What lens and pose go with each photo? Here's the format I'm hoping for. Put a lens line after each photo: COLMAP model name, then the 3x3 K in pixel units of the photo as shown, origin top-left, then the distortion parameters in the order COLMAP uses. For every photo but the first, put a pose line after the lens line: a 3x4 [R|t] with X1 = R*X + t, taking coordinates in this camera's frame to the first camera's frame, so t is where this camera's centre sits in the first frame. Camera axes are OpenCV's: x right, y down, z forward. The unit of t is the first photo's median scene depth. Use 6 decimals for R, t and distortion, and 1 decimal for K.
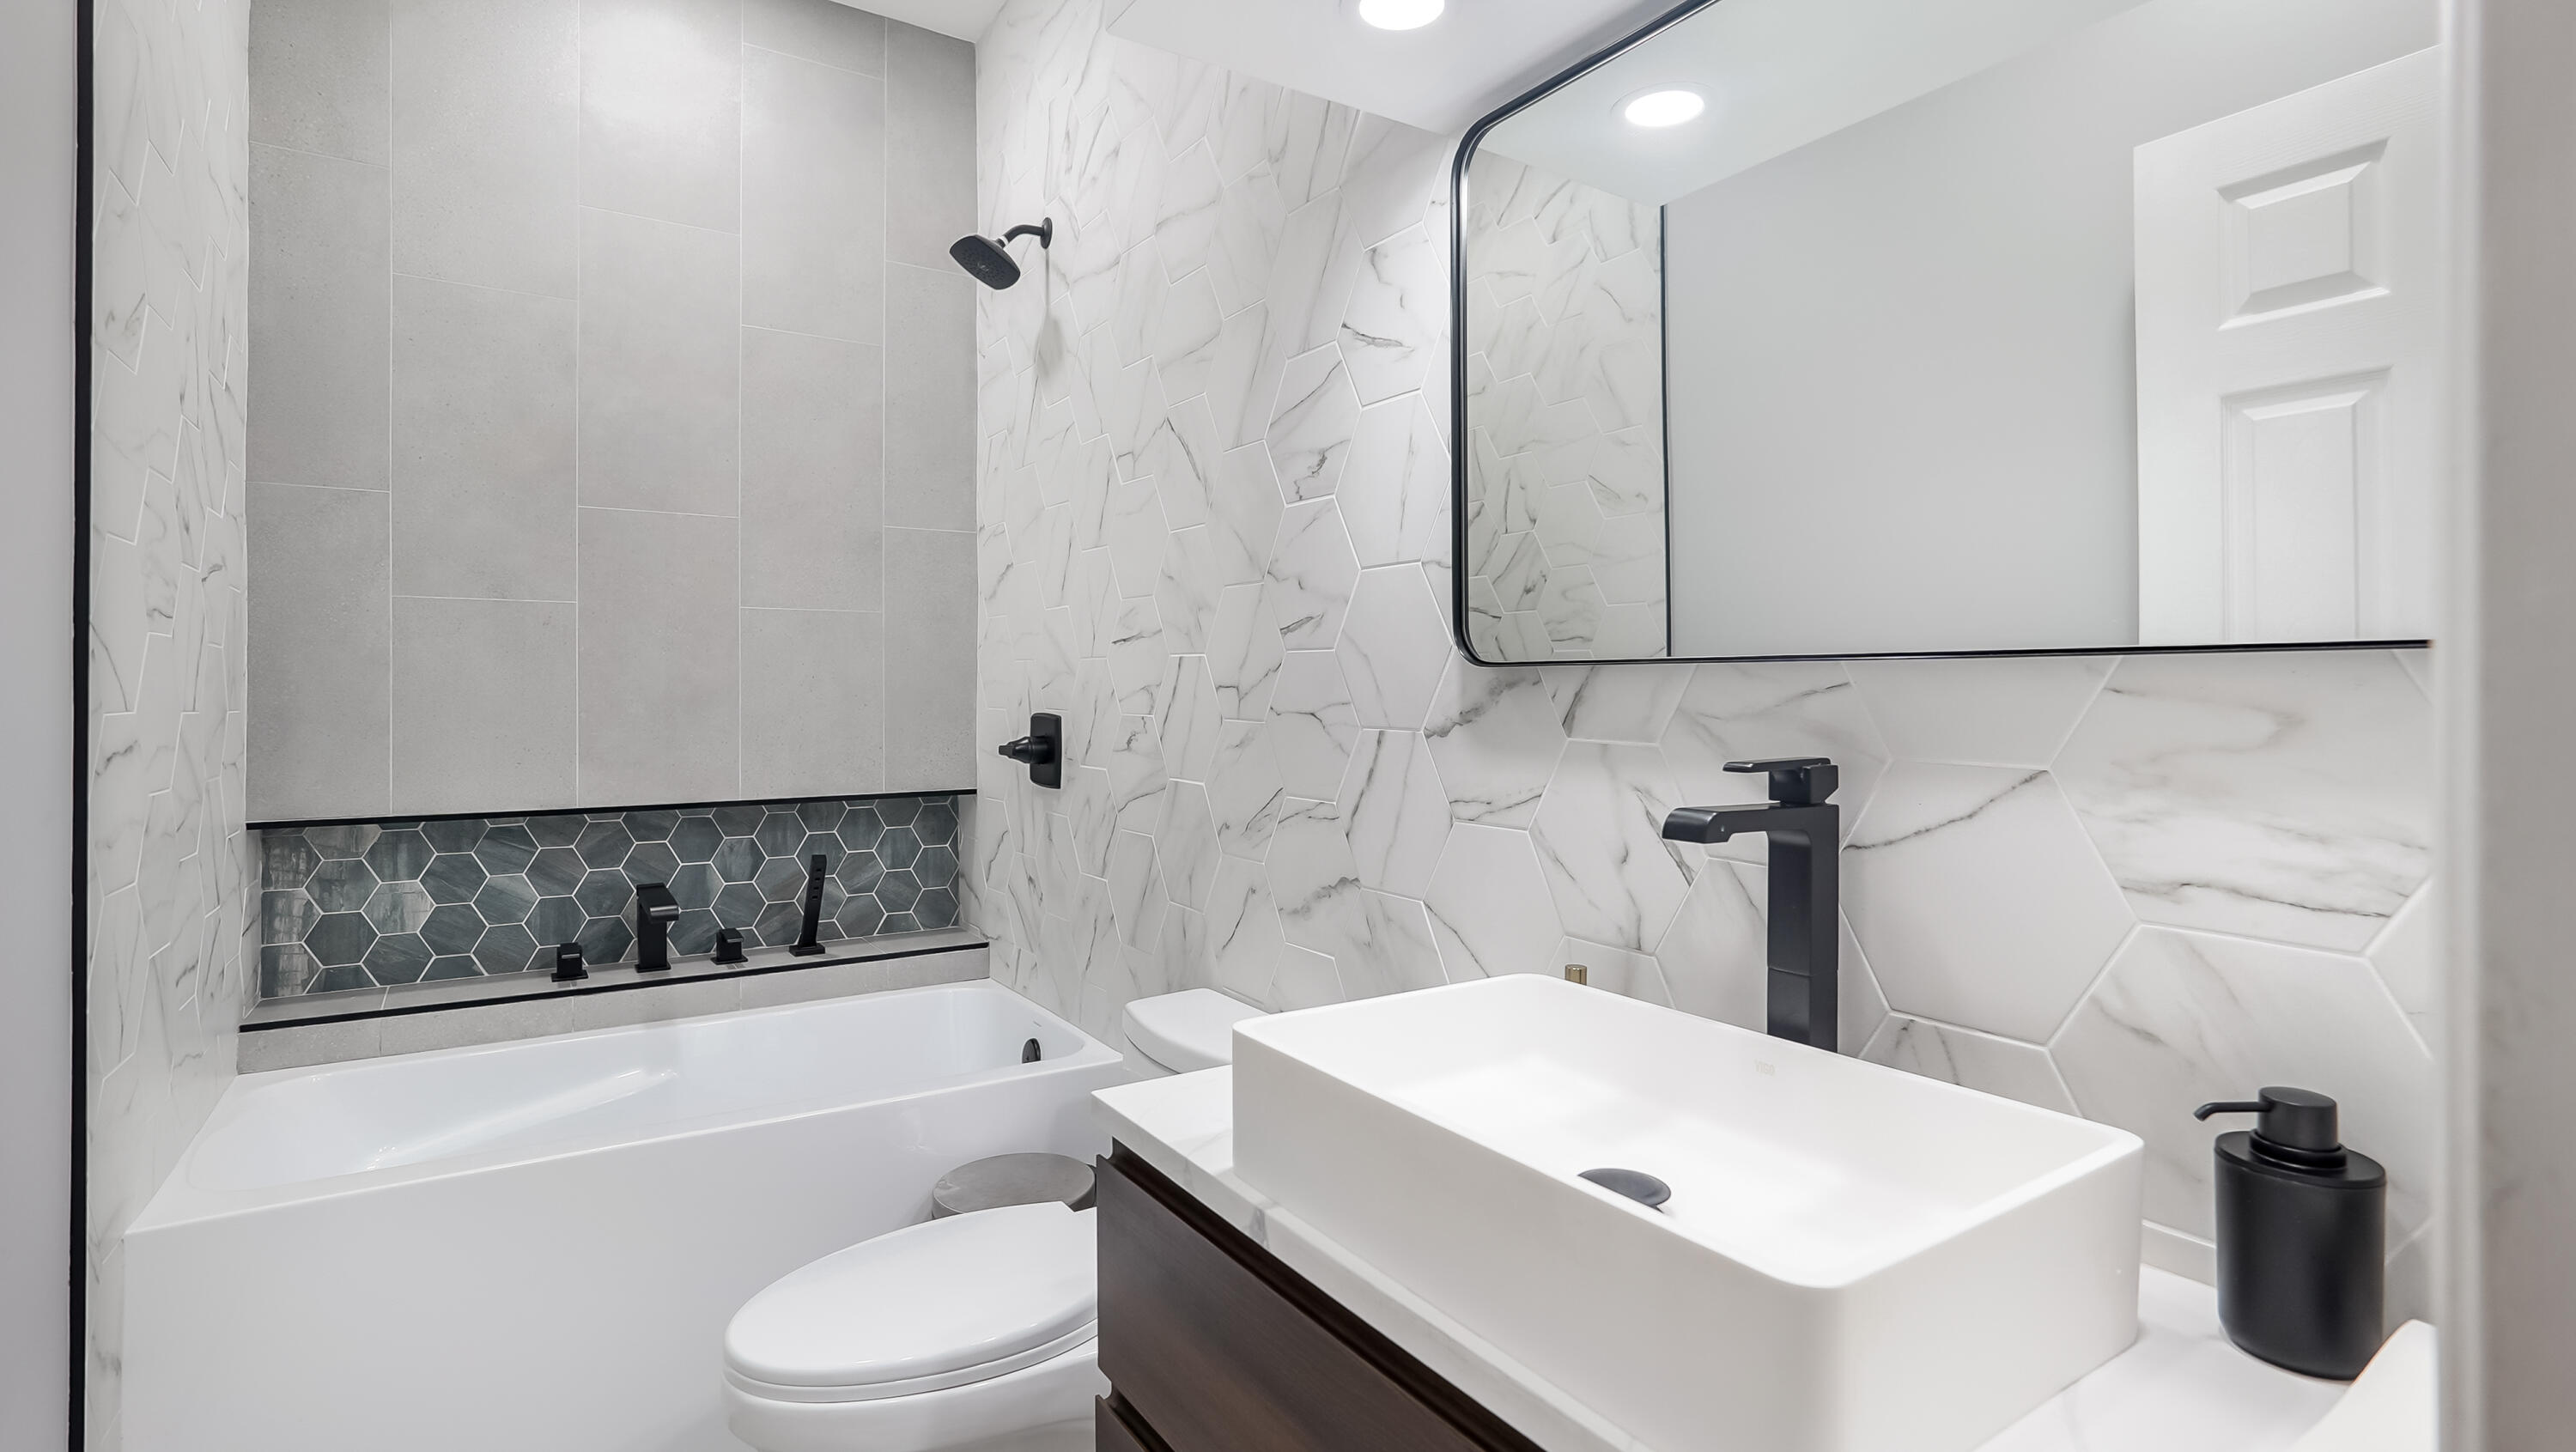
lens RADIAL K [[1217.3, 0, 1295.5], [0, 1217.3, 720.9], [0, 0, 1]] dist [-0.000094, 0.000405]
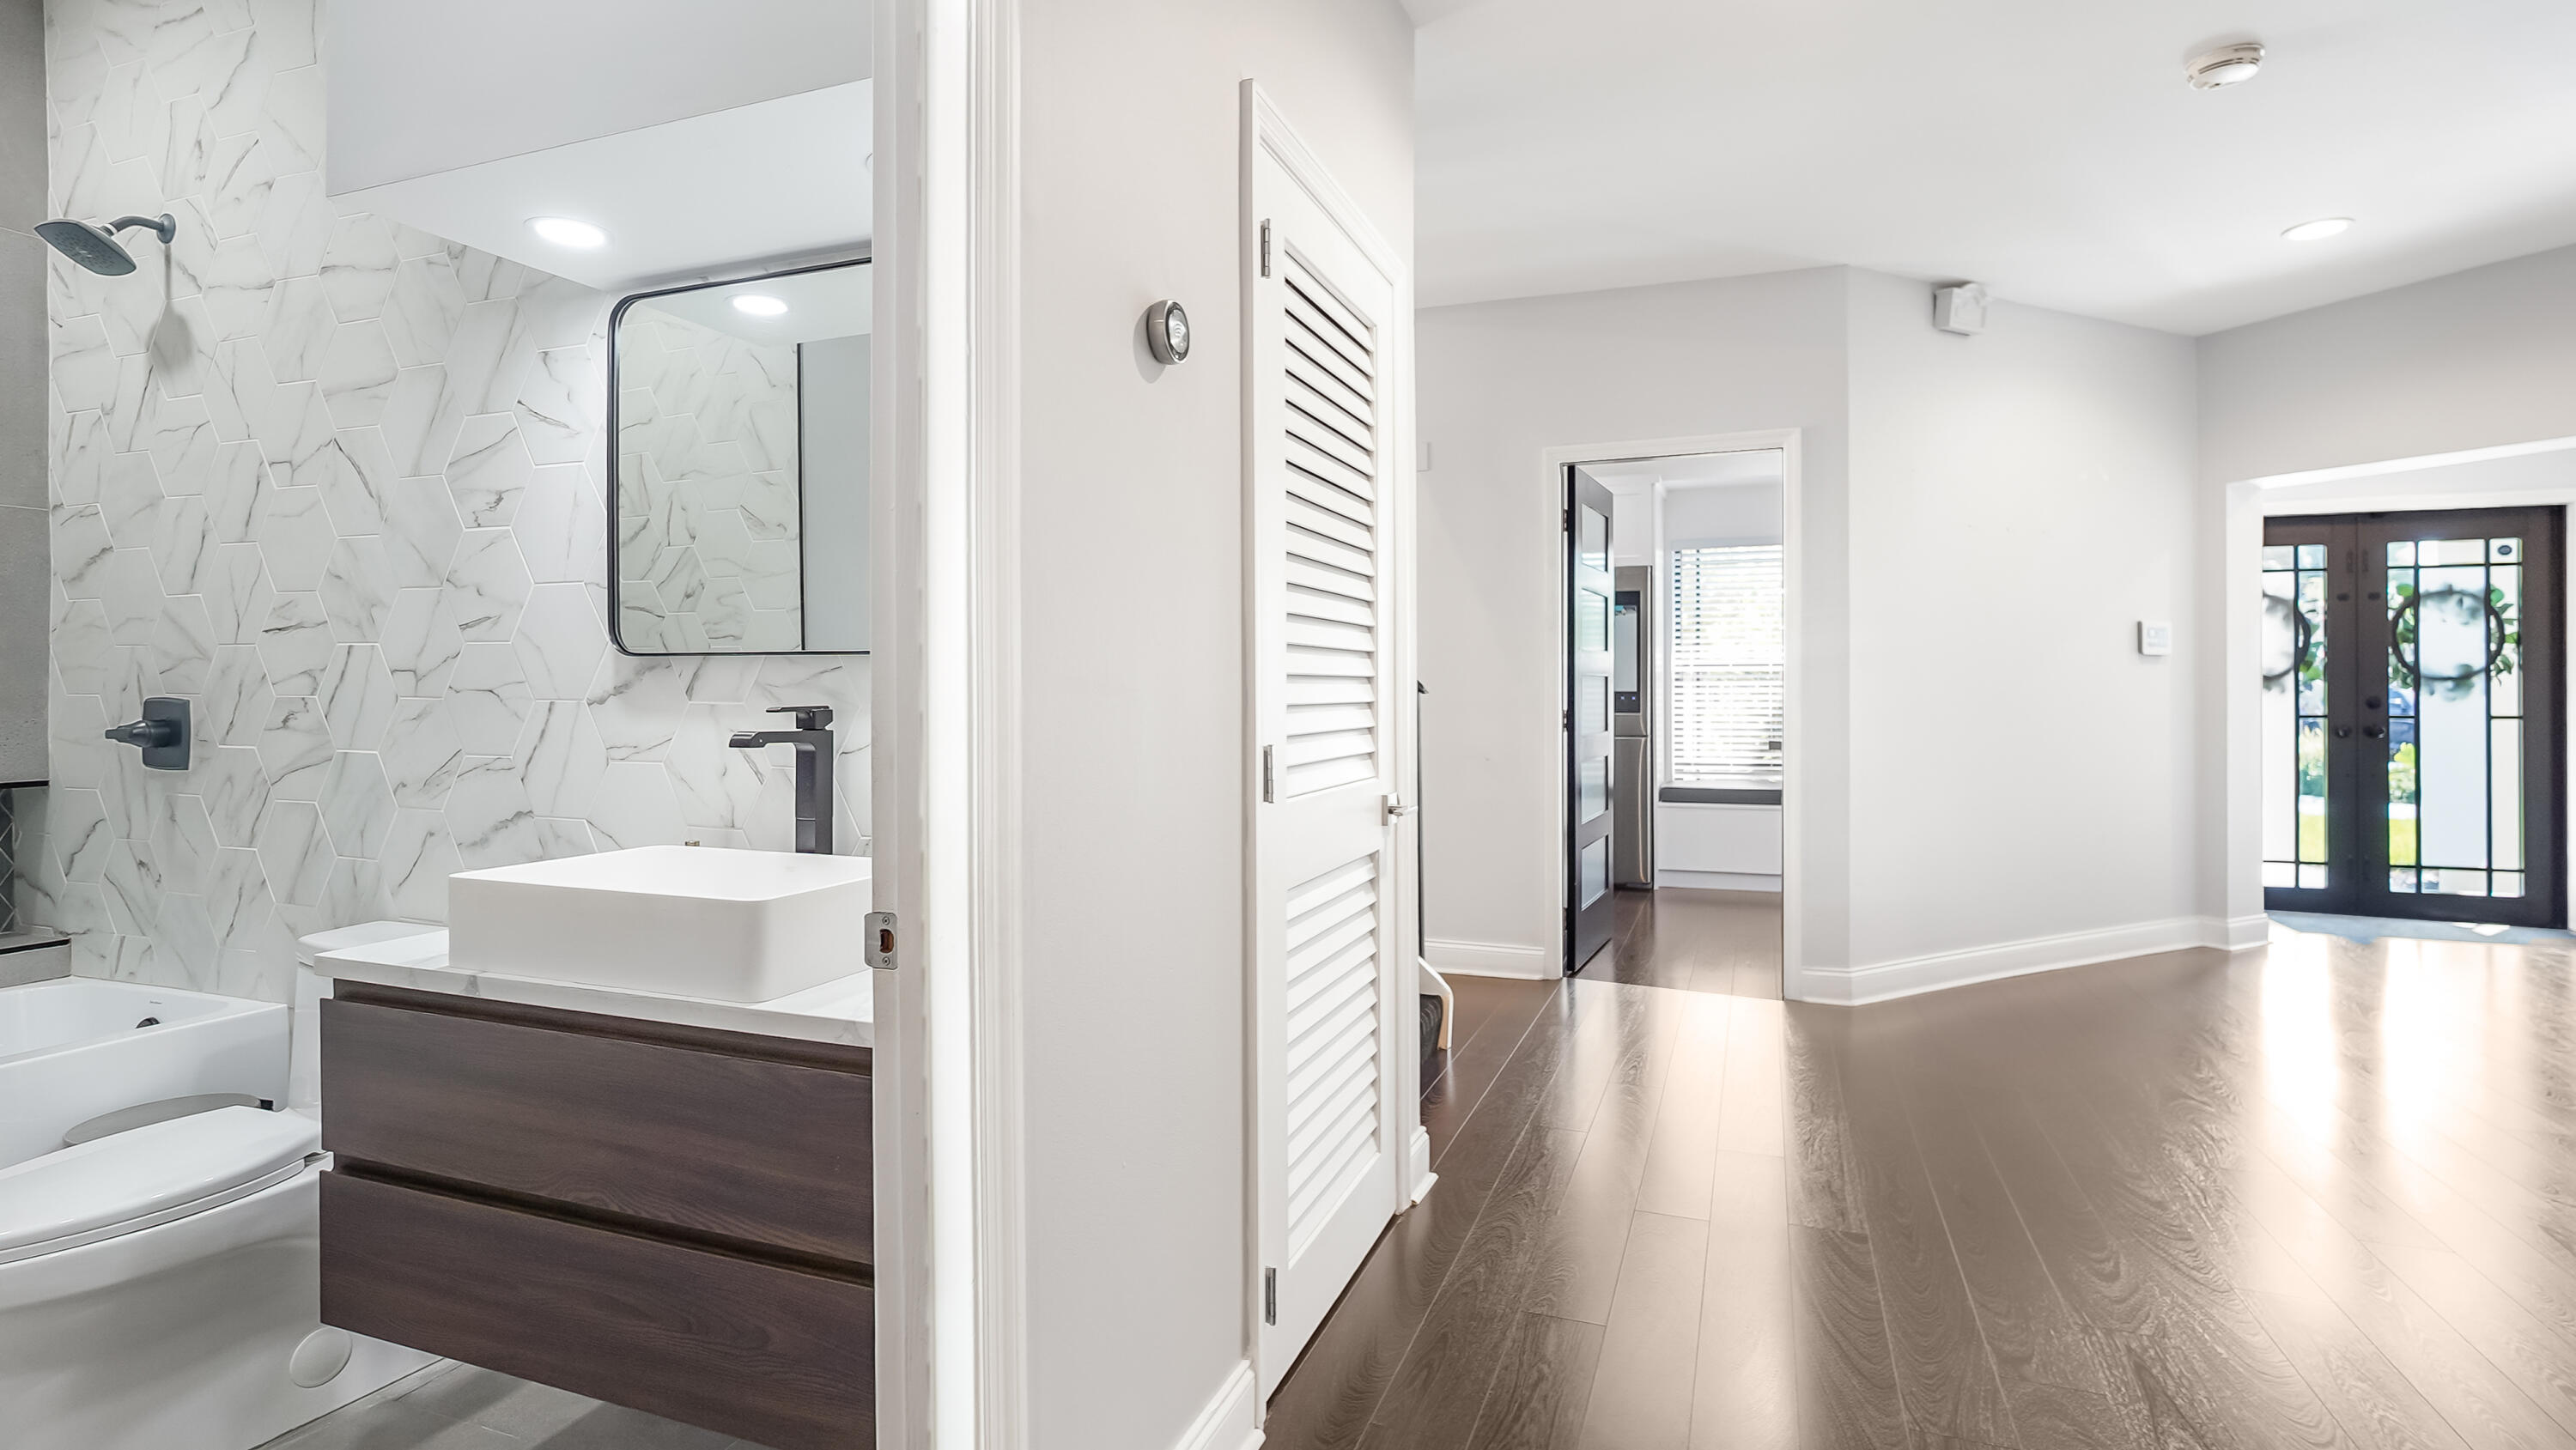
lens RADIAL K [[1215.1, 0, 1296.1], [0, 1215.1, 680.8], [0, 0, 1]] dist [-0.026055, 0.013629]
pose [[0.807271, 0.001523, 0.590179, -0.041066], [0.016078, 0.999569, -0.024572, 0.023682], [-0.589962, 0.029325, 0.806898, -0.452519]]
